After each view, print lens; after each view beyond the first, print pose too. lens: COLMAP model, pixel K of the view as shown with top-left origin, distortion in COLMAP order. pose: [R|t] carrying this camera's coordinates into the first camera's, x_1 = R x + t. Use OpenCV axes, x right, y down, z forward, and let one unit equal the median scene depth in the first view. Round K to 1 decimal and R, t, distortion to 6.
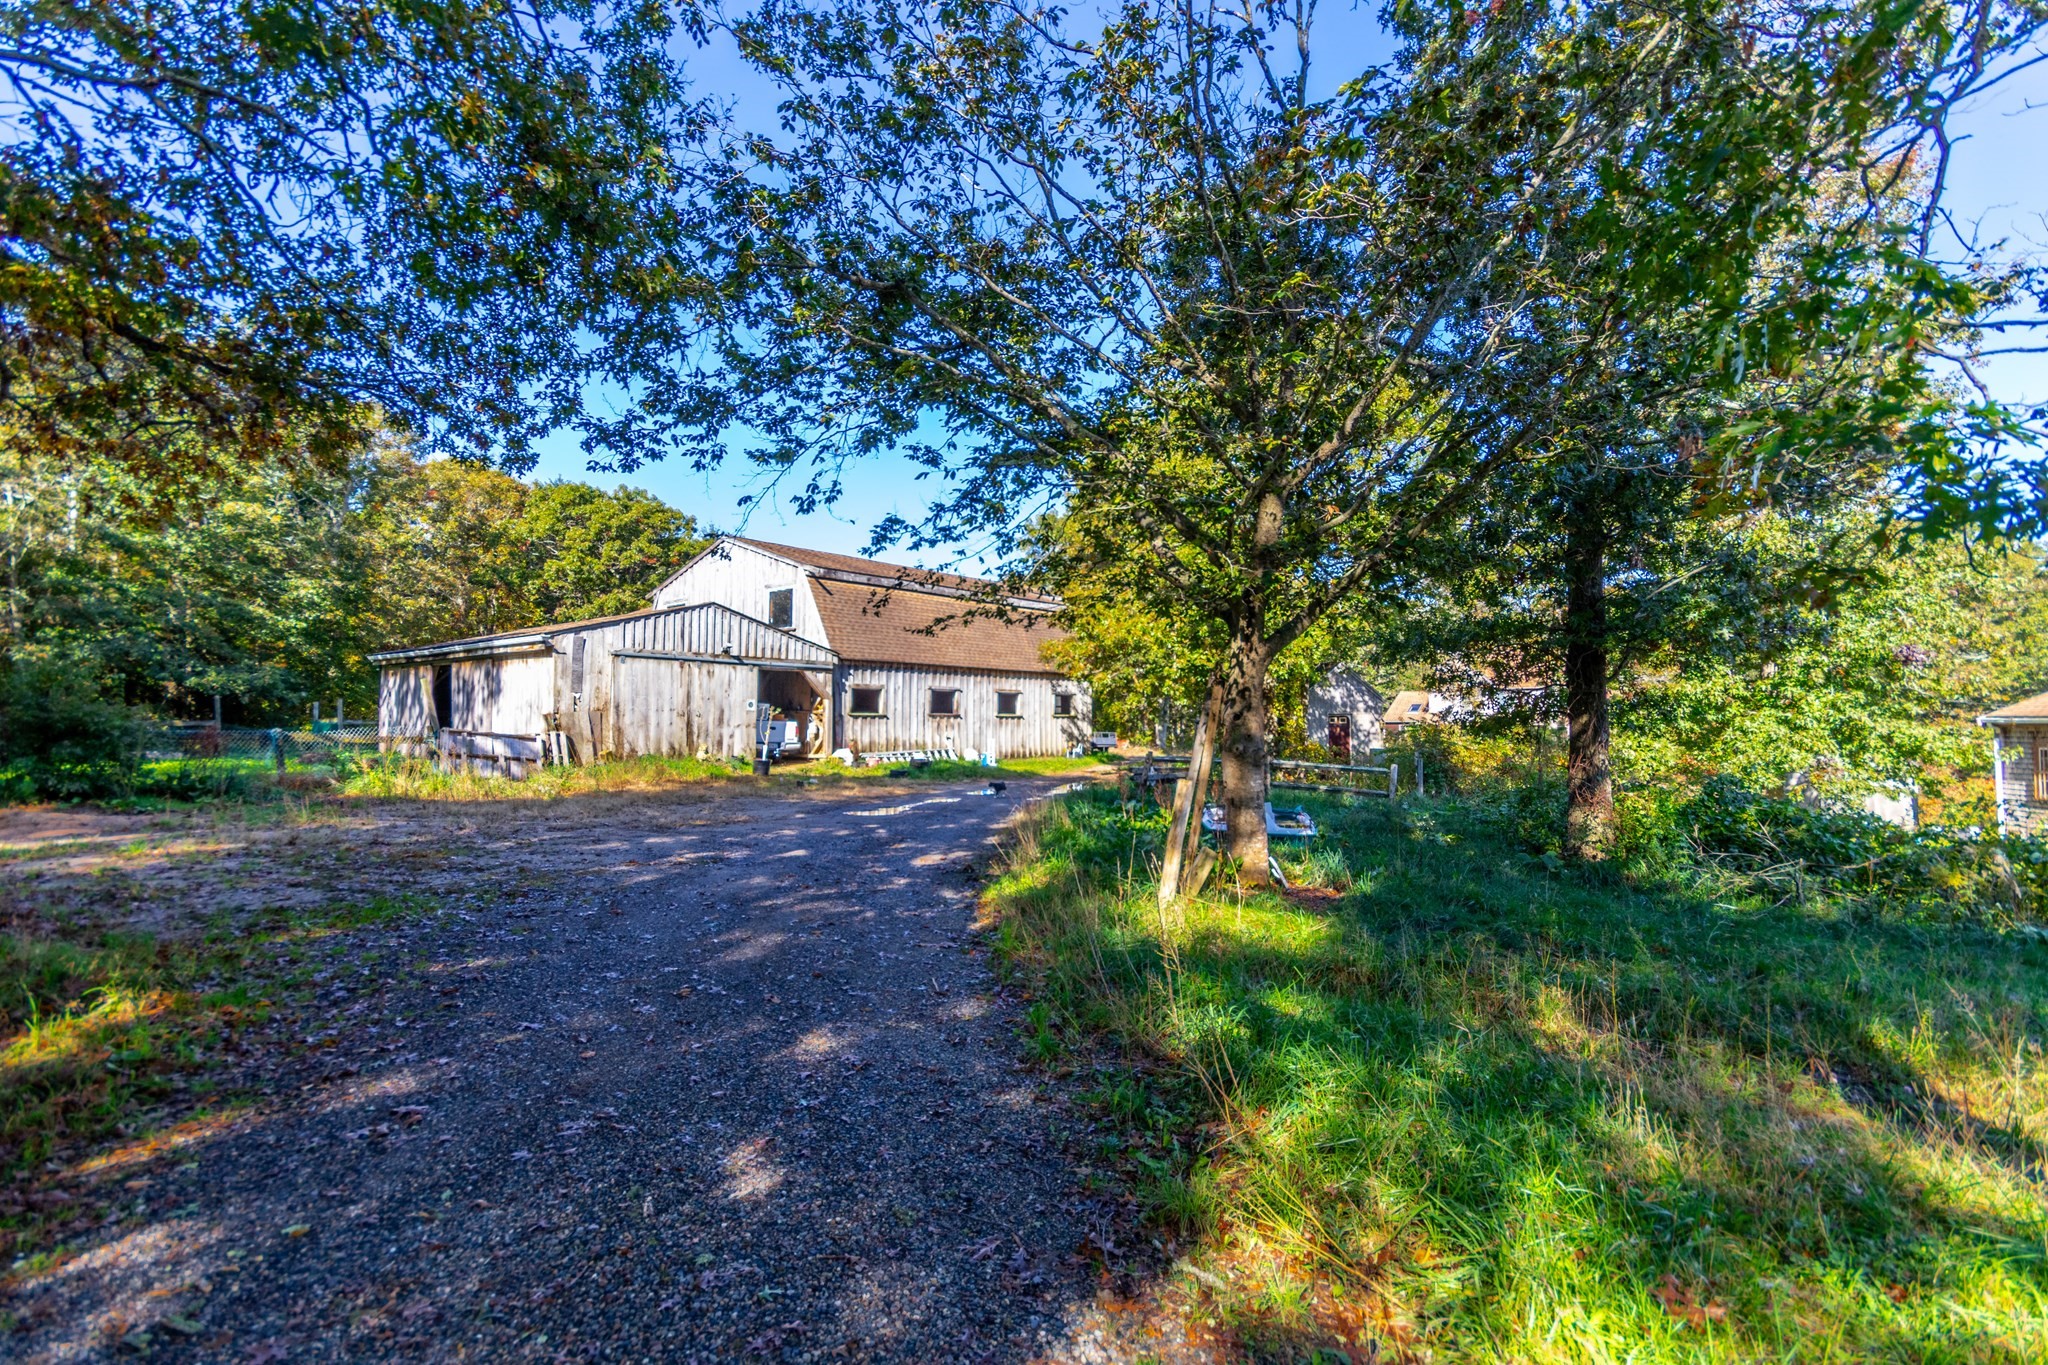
lens RADIAL K [[967.4, 0, 1028.2], [0, 967.4, 691.5], [0, 0, 1]] dist [-0.004383, 0.000045]
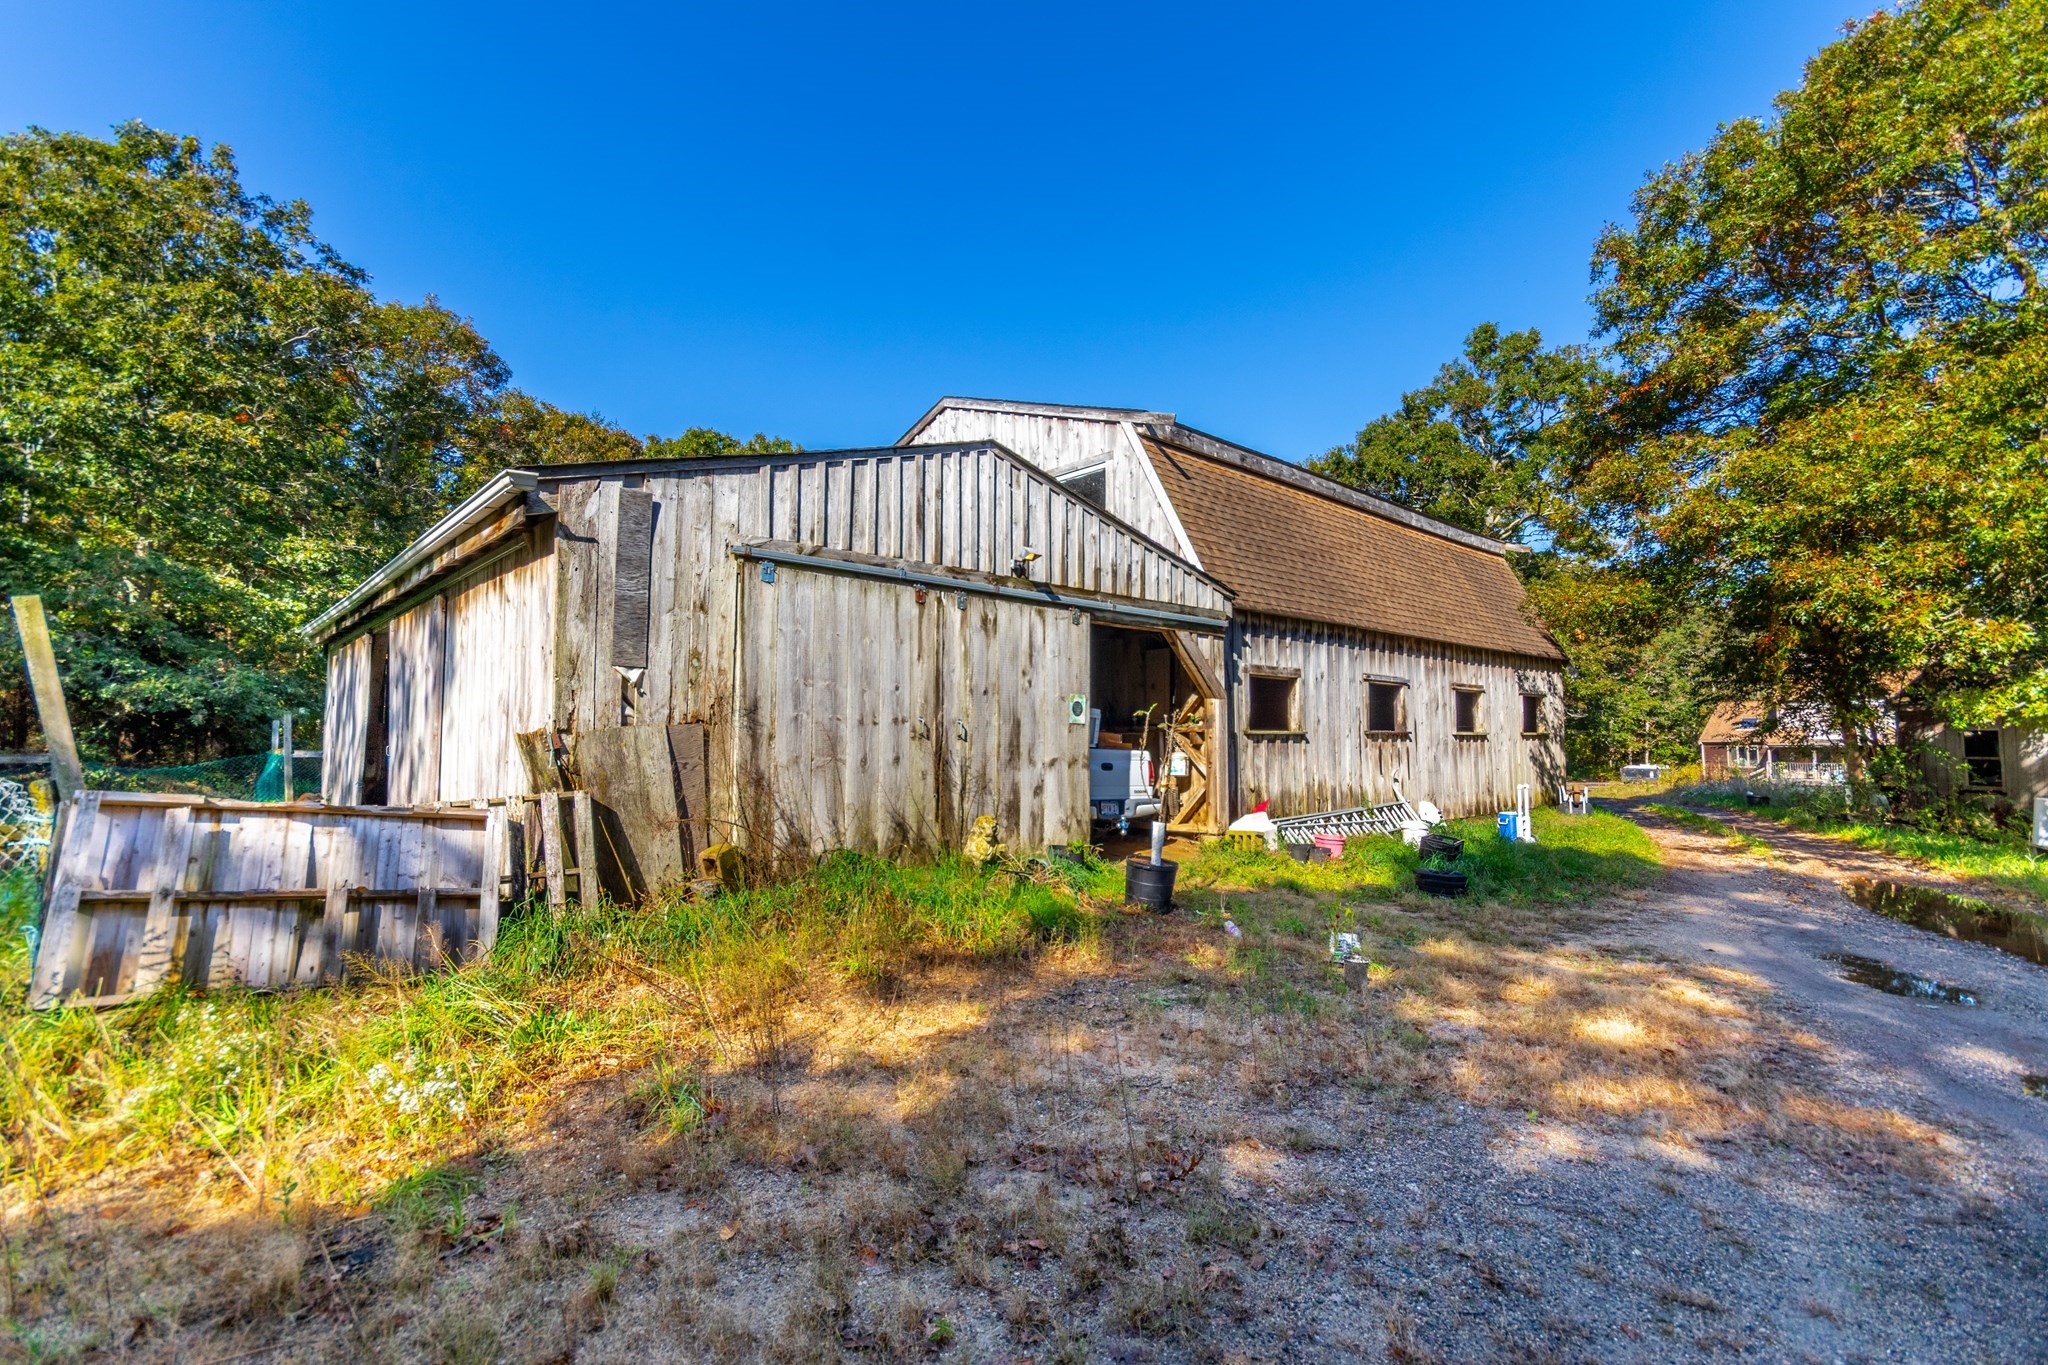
lens RADIAL K [[967.4, 0, 1021.5], [0, 967.4, 683.2], [0, 0, 1]] dist [-0.004383, 0.000045]
pose [[0.991222, -0.015135, -0.131339, -0.256318], [0.011078, 0.999440, -0.031567, 0.015631], [0.131743, 0.029835, 0.990835, 0.603530]]
